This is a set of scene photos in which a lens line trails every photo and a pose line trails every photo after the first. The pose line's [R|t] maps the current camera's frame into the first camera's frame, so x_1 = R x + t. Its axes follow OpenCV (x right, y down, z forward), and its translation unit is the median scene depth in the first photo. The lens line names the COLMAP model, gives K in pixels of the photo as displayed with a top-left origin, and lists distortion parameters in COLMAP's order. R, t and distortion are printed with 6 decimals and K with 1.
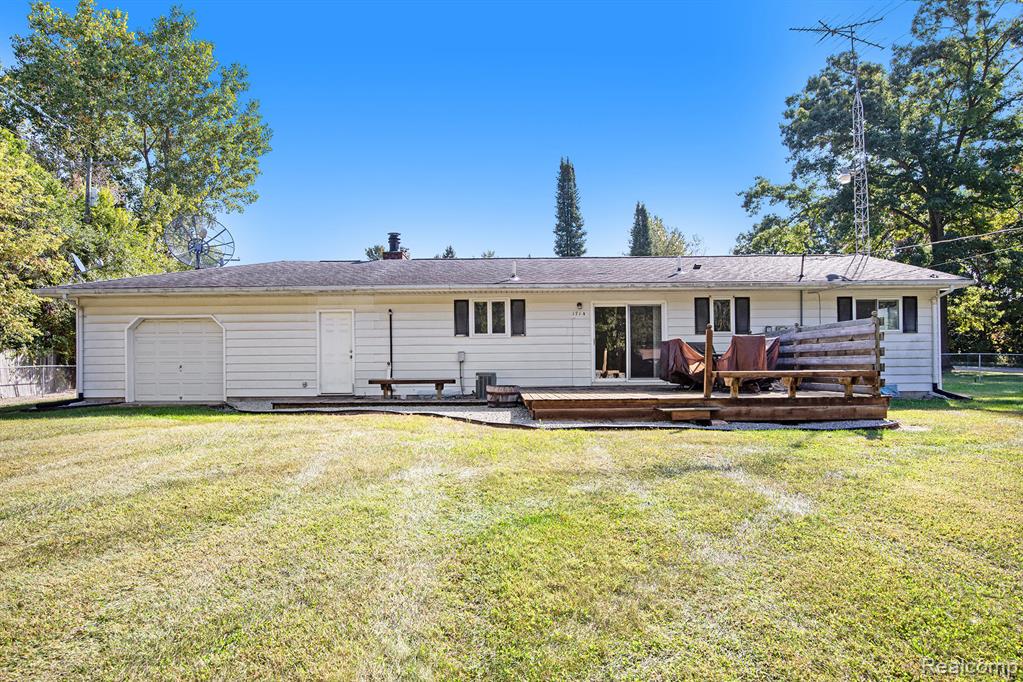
lens RADIAL K [[550.2, 0, 498.5], [0, 550.2, 375.6], [0, 0, 1]] dist [-0.016850, 0.009715]
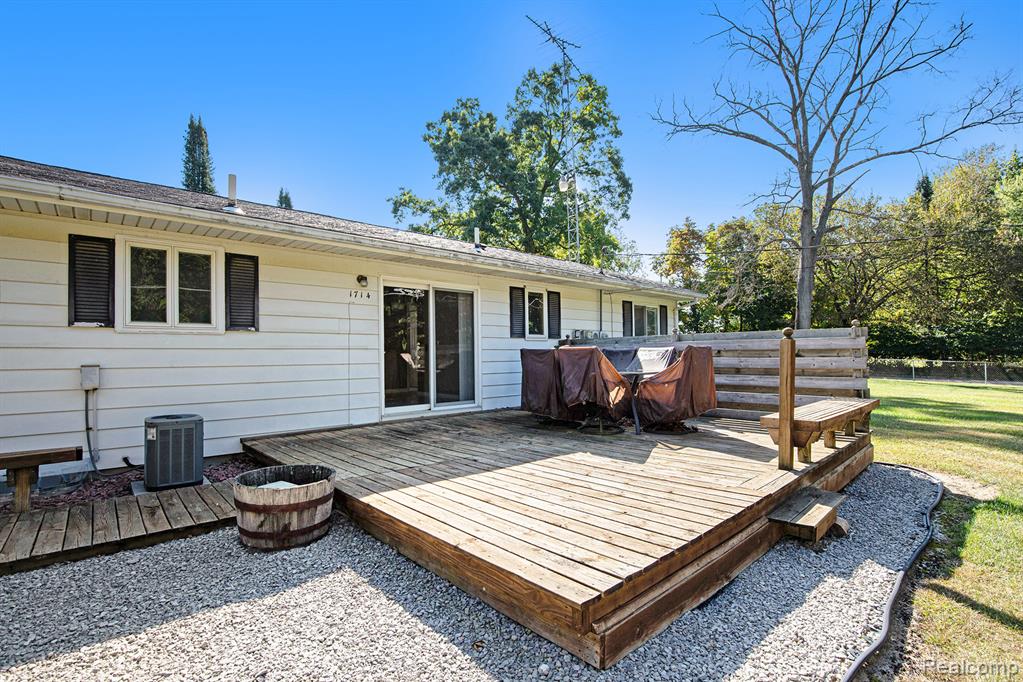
lens RADIAL K [[475.2, 0, 481.5], [0, 475.2, 348.9], [0, 0, 1]] dist [-0.013215, -0.001377]
pose [[0.750543, 0.009723, 0.660750, -0.080327], [0.011616, 0.999543, -0.027904, -0.042173], [-0.660719, 0.028618, 0.750088, 0.552410]]
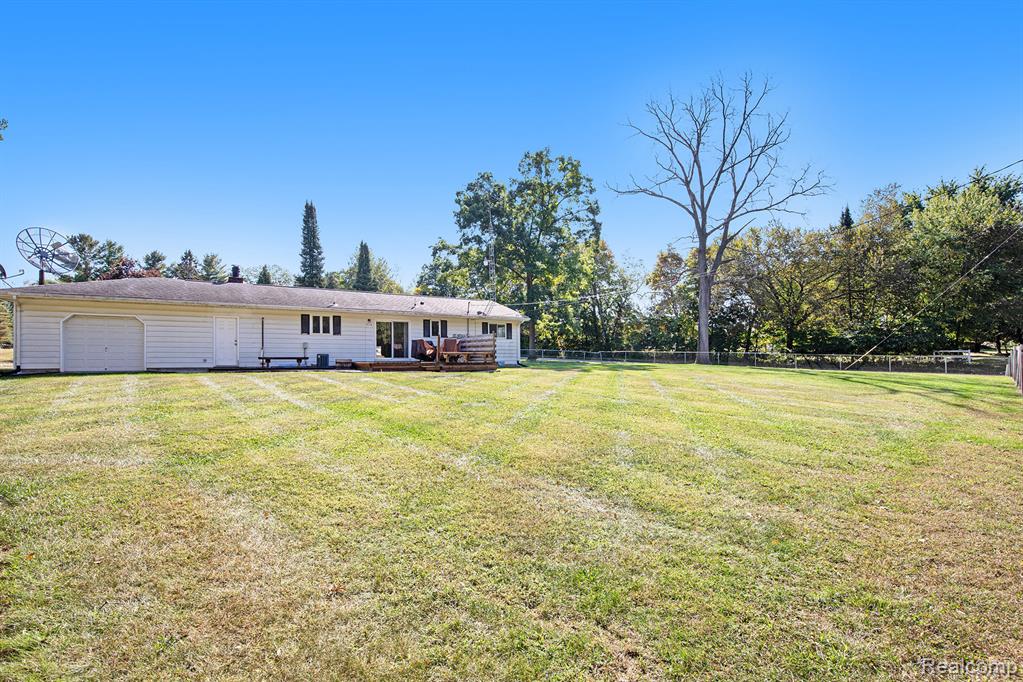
lens RADIAL K [[475.2, 0, 481.6], [0, 475.2, 361.6], [0, 0, 1]] dist [-0.013215, -0.001377]
pose [[0.854021, 0.002643, 0.520232, -0.386198], [0.004917, 0.999901, -0.013152, 0.042705], [-0.520216, 0.013790, 0.853924, -0.643950]]
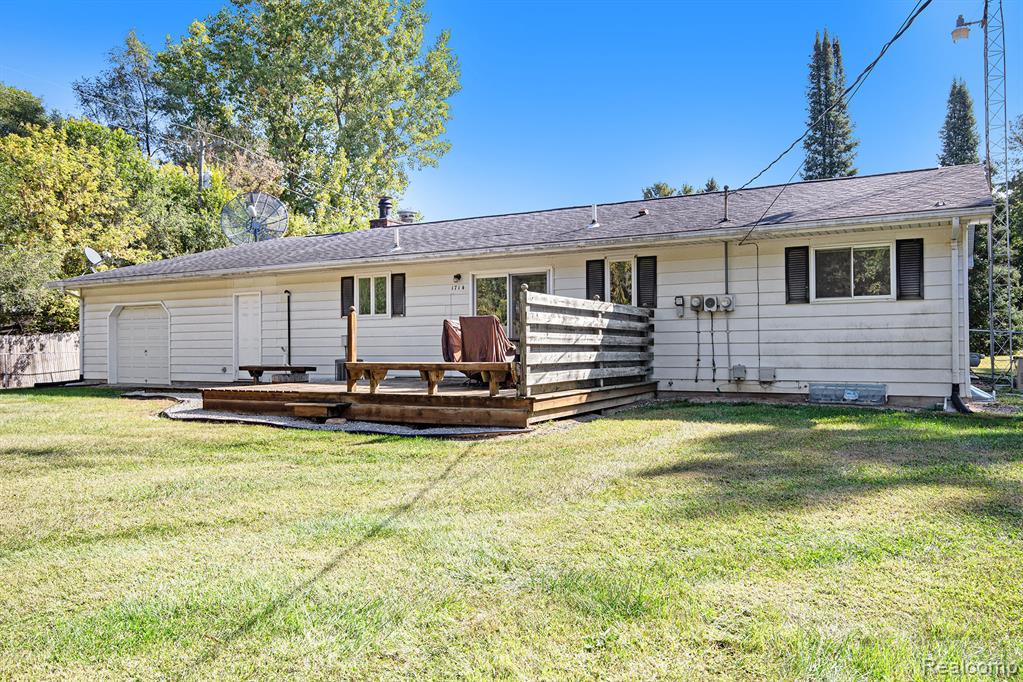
lens RADIAL K [[769.7, 0, 511.8], [0, 769.7, 350.6], [0, 0, 1]] dist [0.010069, -0.003878]
pose [[0.880169, 0.002995, -0.474650, 0.753460], [-0.007909, 0.999934, -0.008357, -0.010866], [0.474594, 0.011110, 0.880135, 0.038494]]
